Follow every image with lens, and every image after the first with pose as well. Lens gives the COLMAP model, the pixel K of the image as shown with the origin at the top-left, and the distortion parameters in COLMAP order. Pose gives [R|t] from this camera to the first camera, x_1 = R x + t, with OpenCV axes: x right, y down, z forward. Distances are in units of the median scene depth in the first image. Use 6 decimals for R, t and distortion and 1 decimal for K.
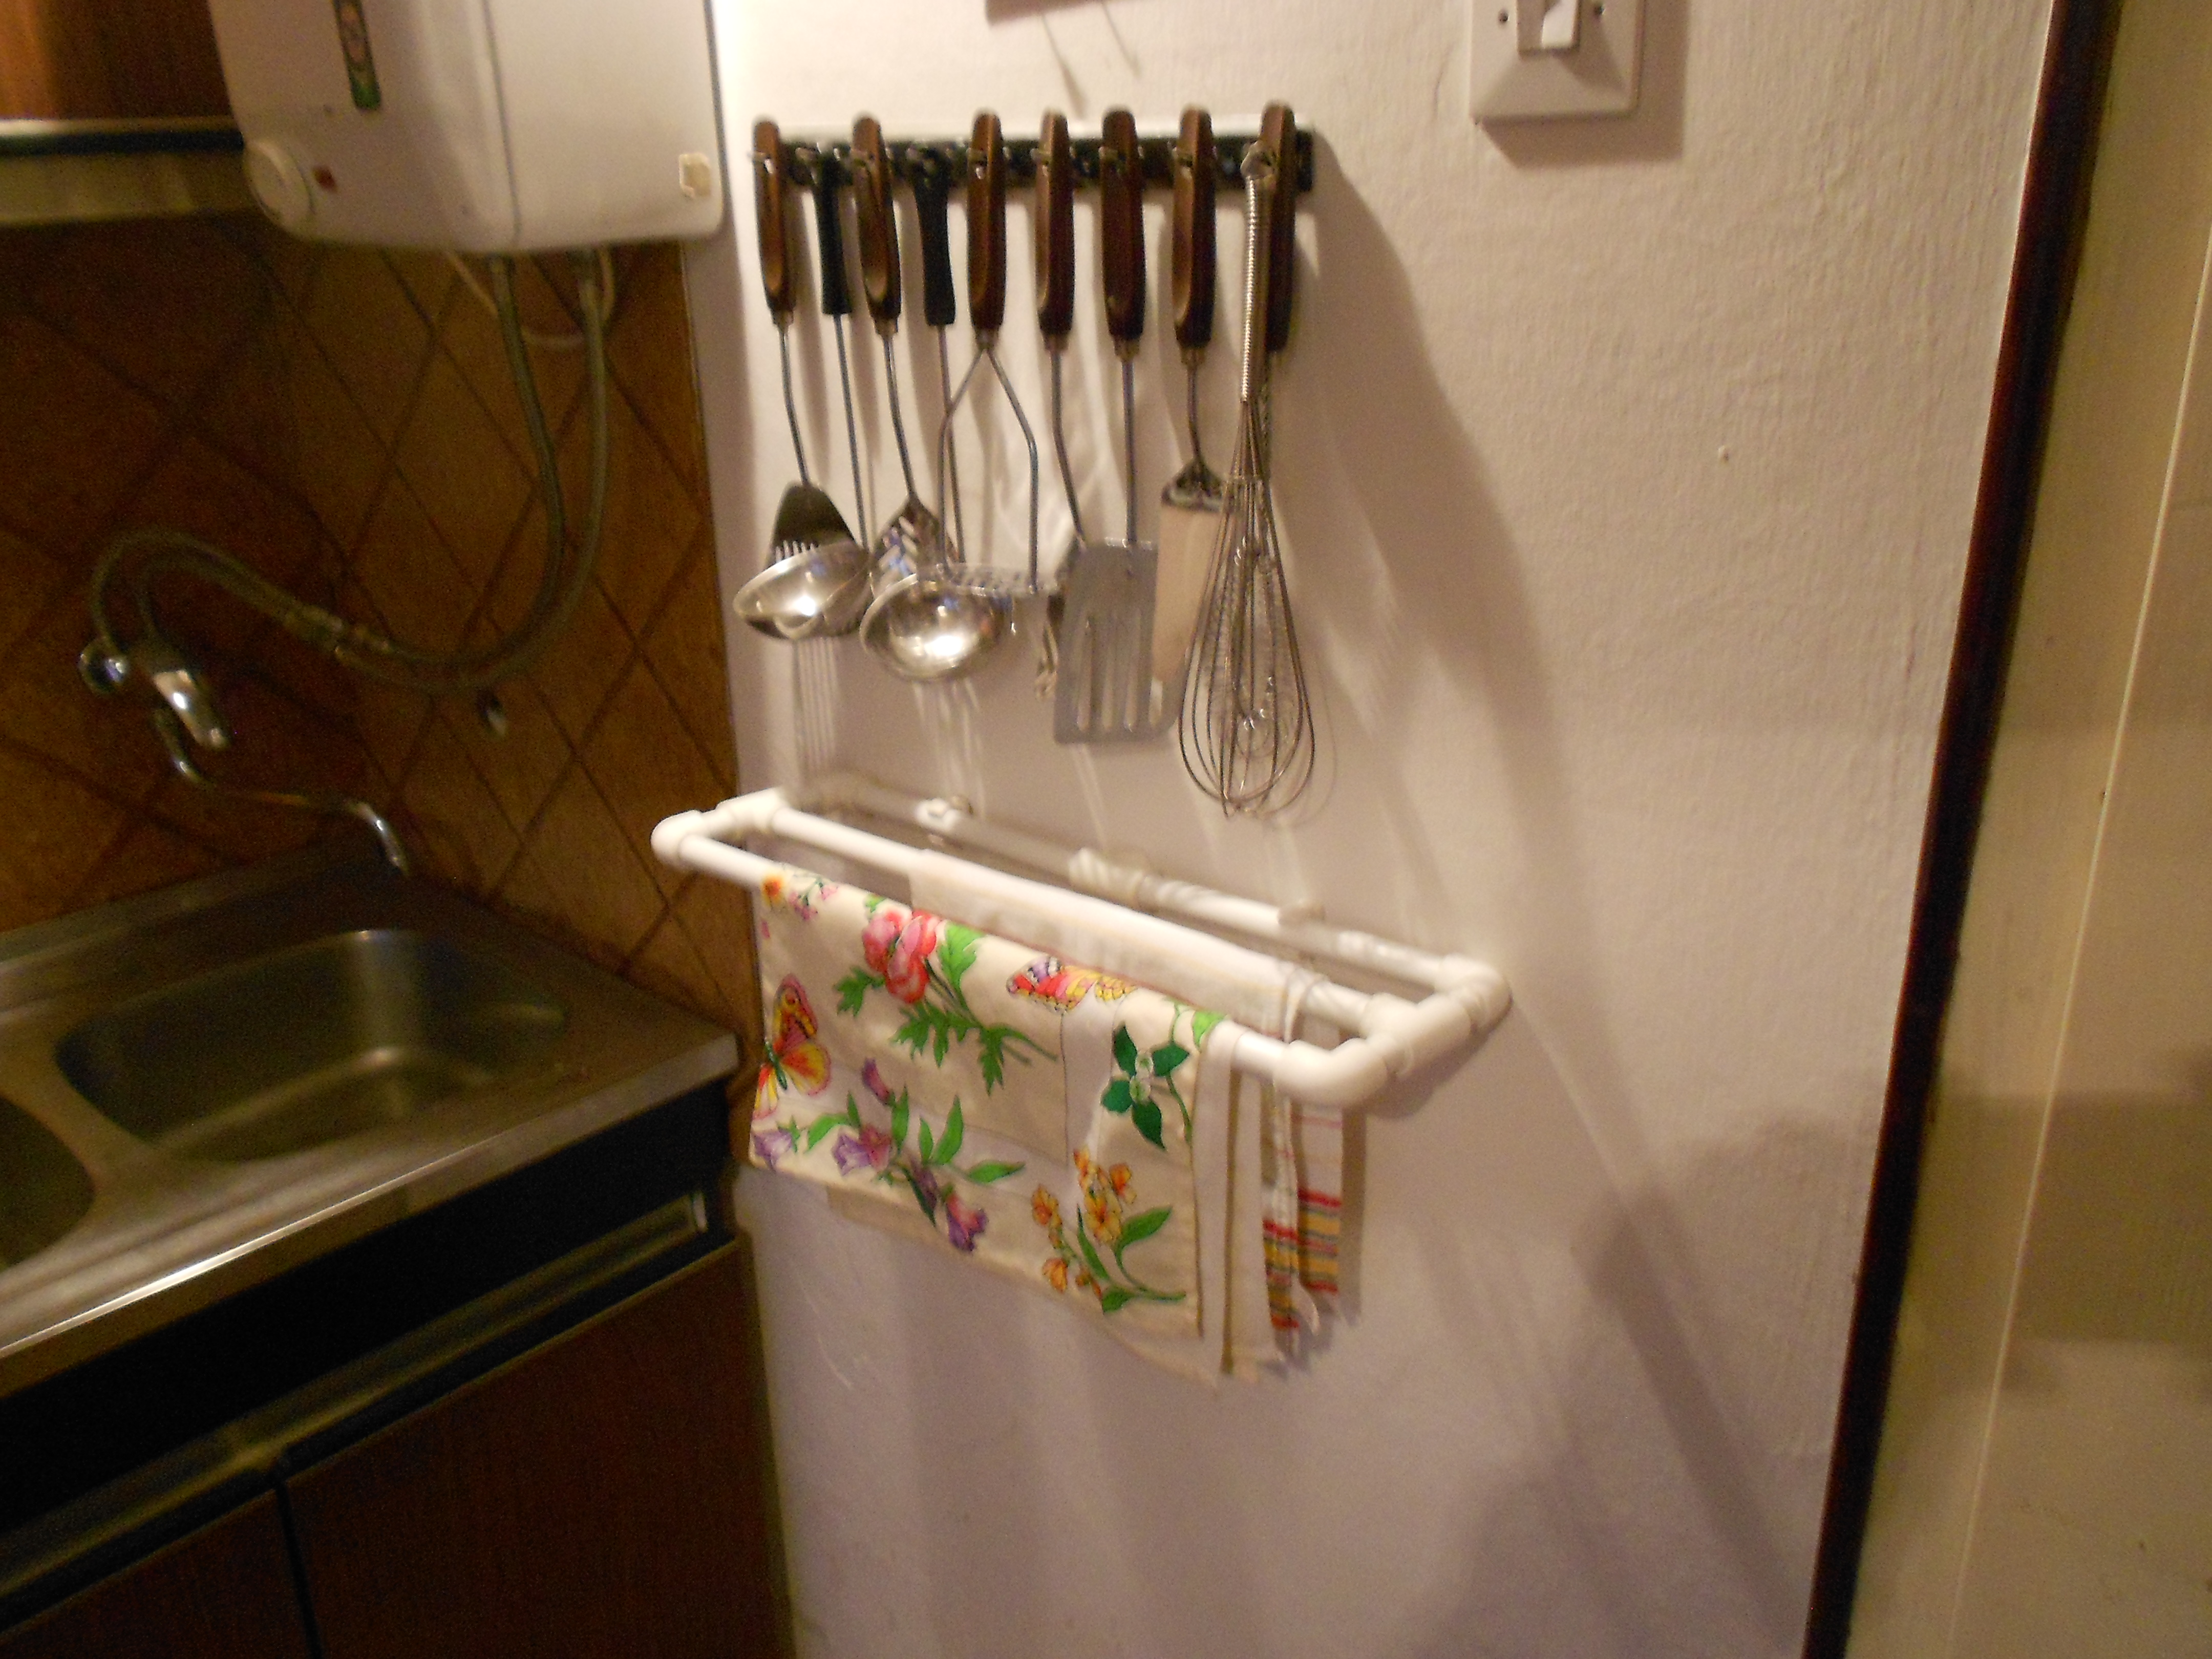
lens RADIAL K [[1851.8, 0, 1071.0], [0, 1851.8, 827.7], [0, 0, 1]] dist [0.058895, -0.001332]
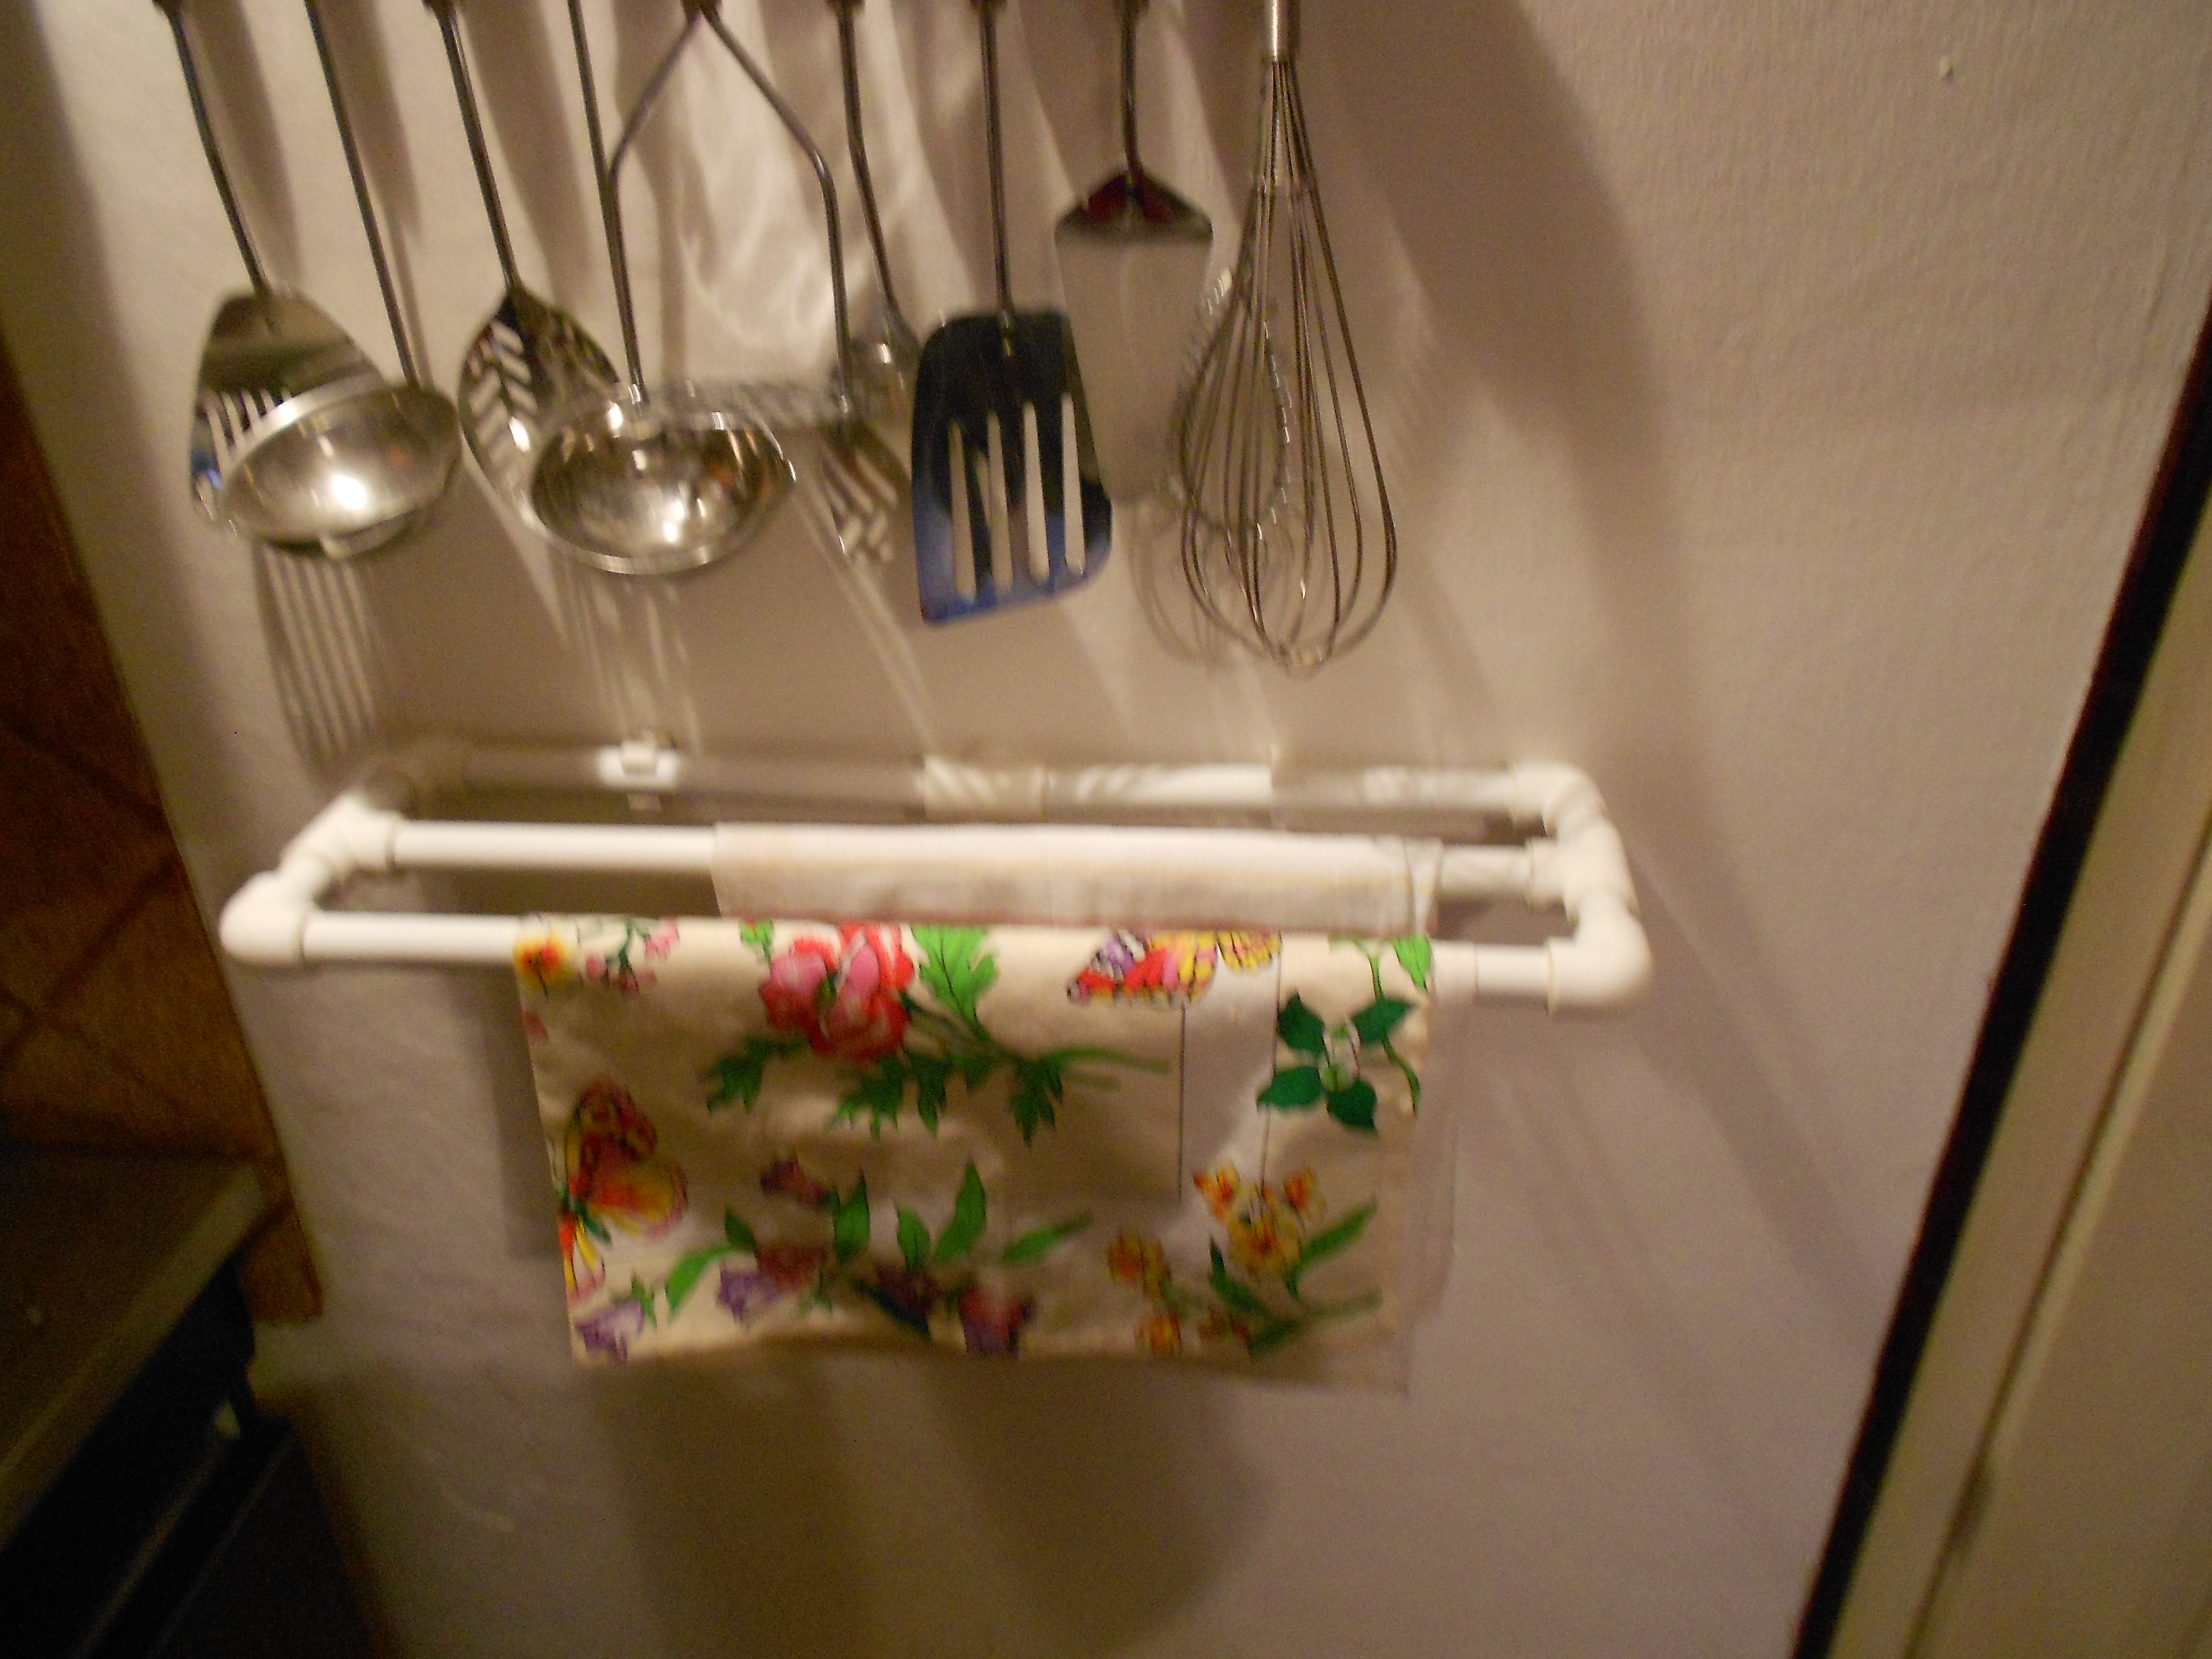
lens RADIAL K [[1769.5, 0, 1110.6], [0, 1769.5, 804.1], [0, 0, 1]] dist [0.093915, -0.111181]
pose [[0.798186, -0.293013, 0.526348, -0.335116], [0.212045, 0.954476, 0.209790, -0.111181], [-0.563858, -0.055842, 0.823982, 0.444009]]
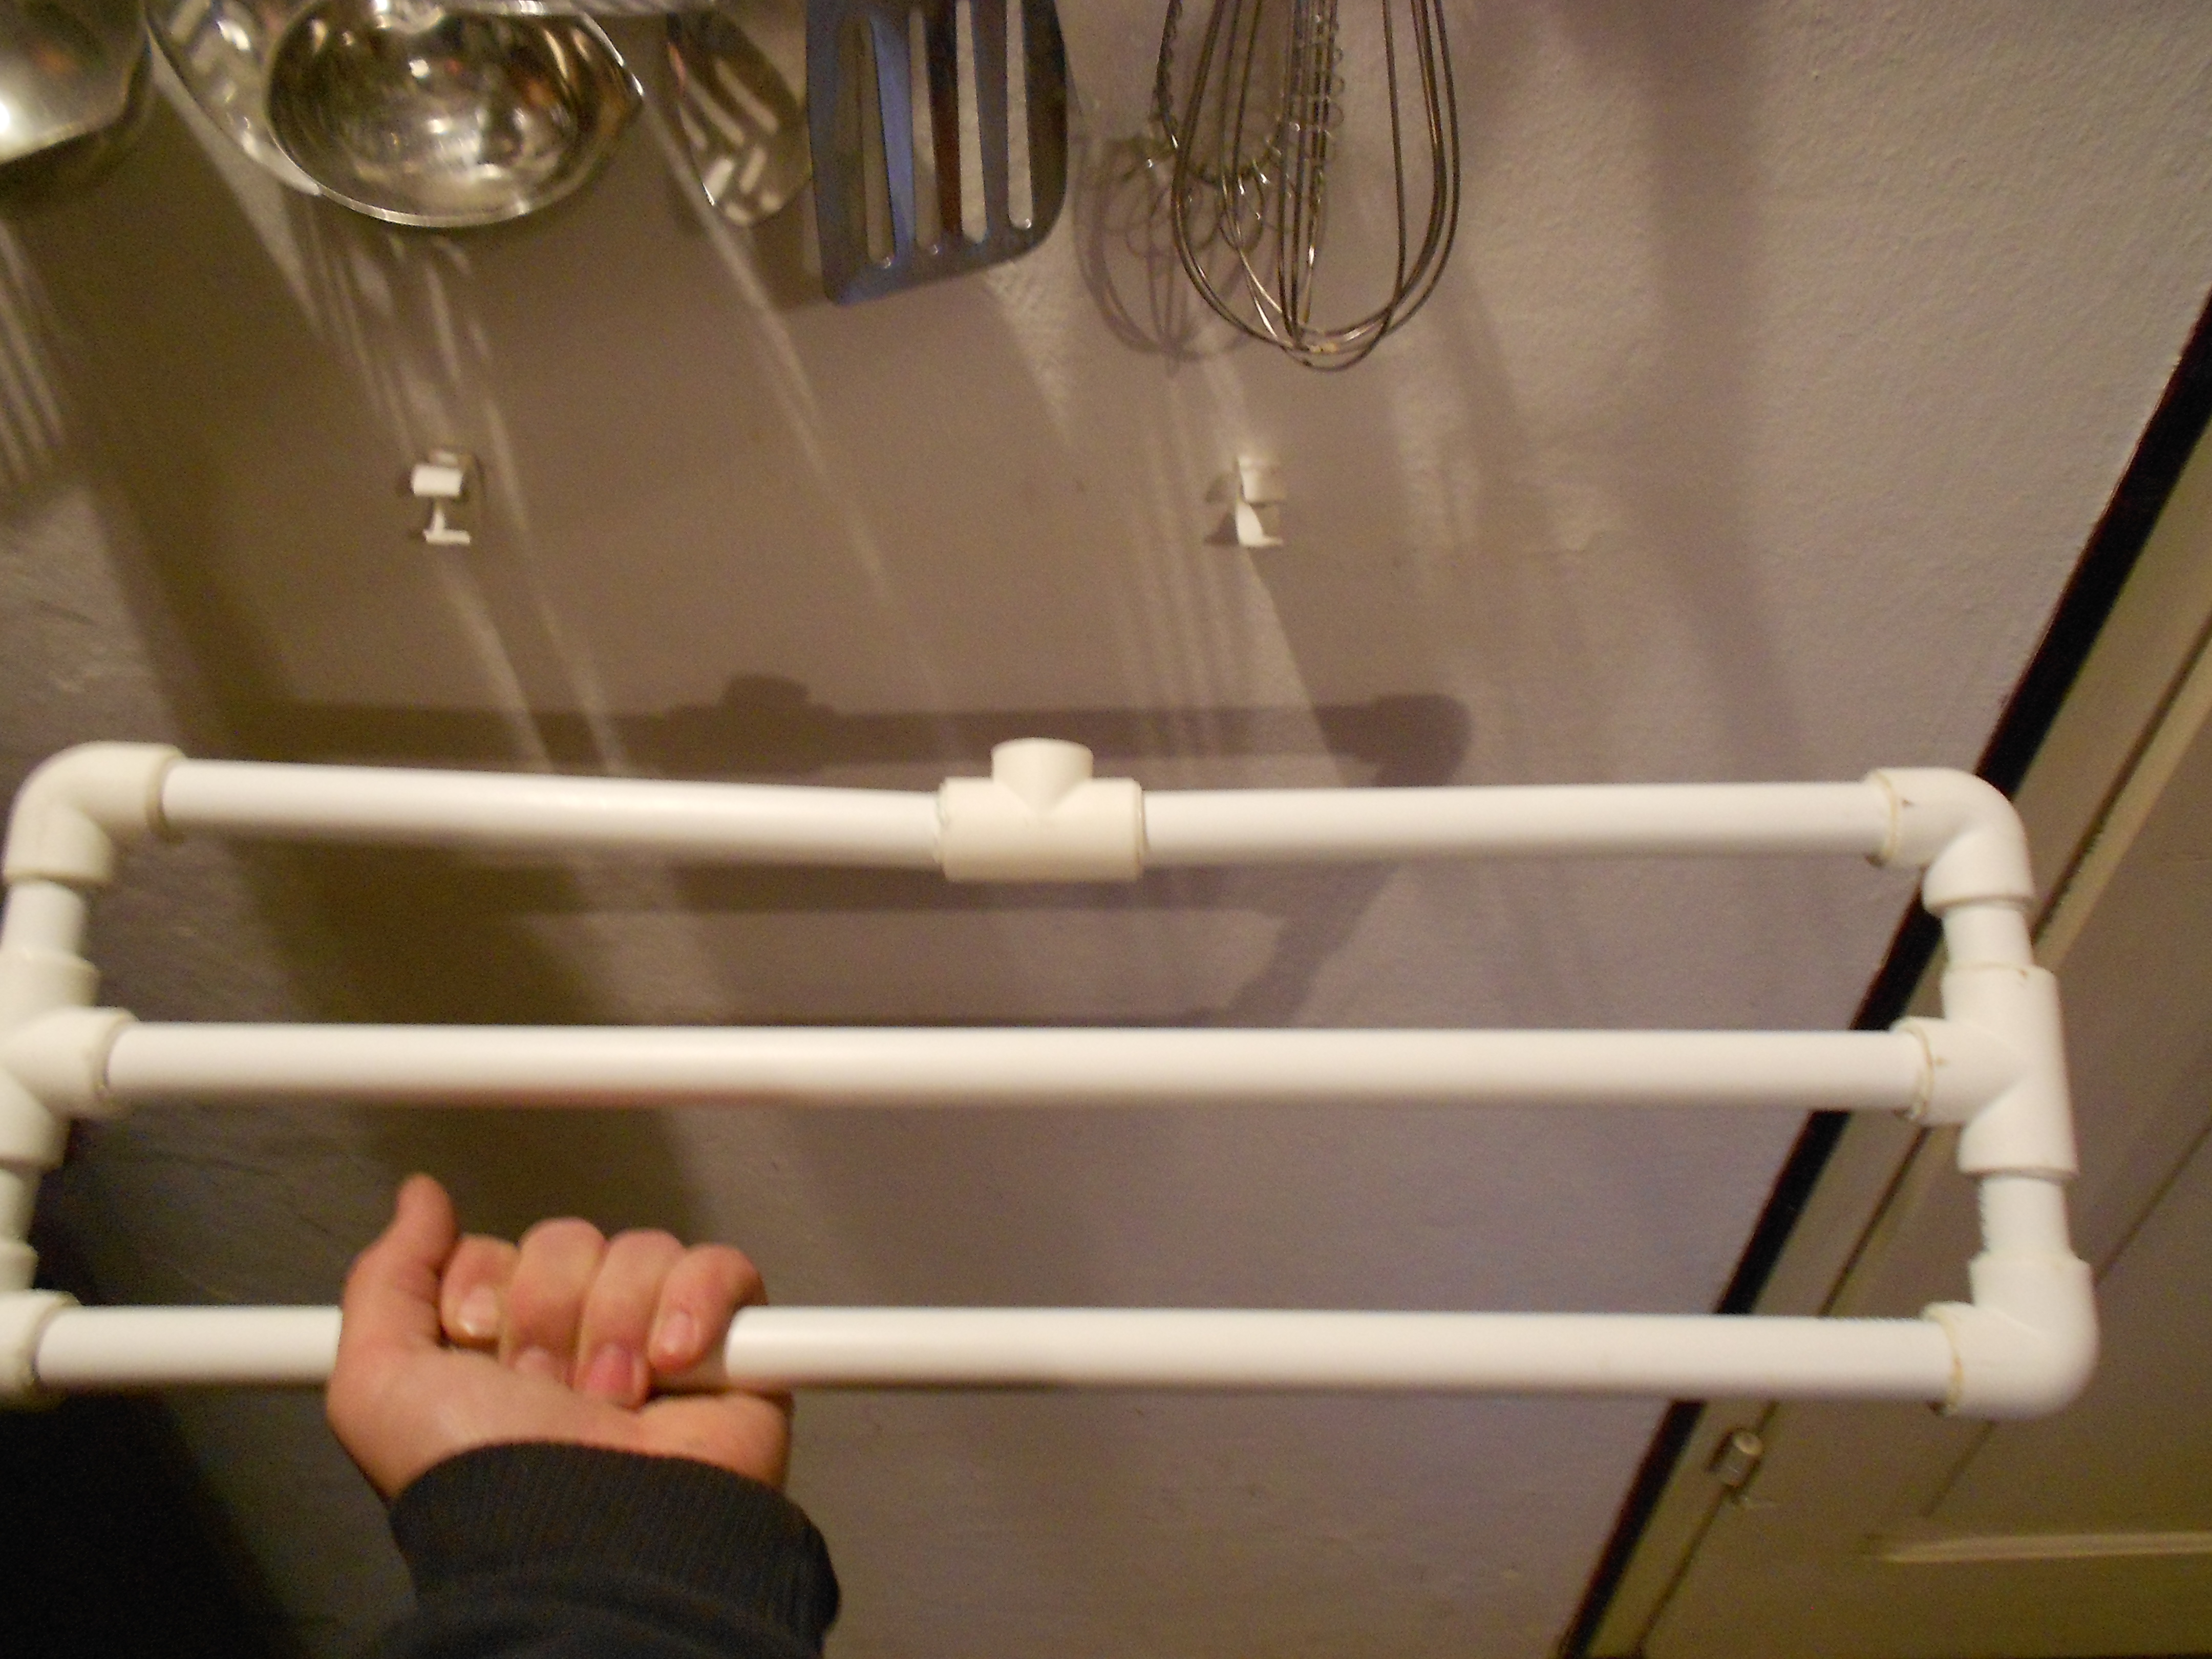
lens RADIAL K [[1770.2, 0, 1130.1], [0, 1770.2, 829.3], [0, 0, 1]] dist [0.049230, -0.053950]
pose [[0.699932, -0.422389, 0.575919, -0.314885], [0.197967, 0.889516, 0.411790, -0.108637], [-0.686225, -0.174213, 0.706219, 0.598164]]
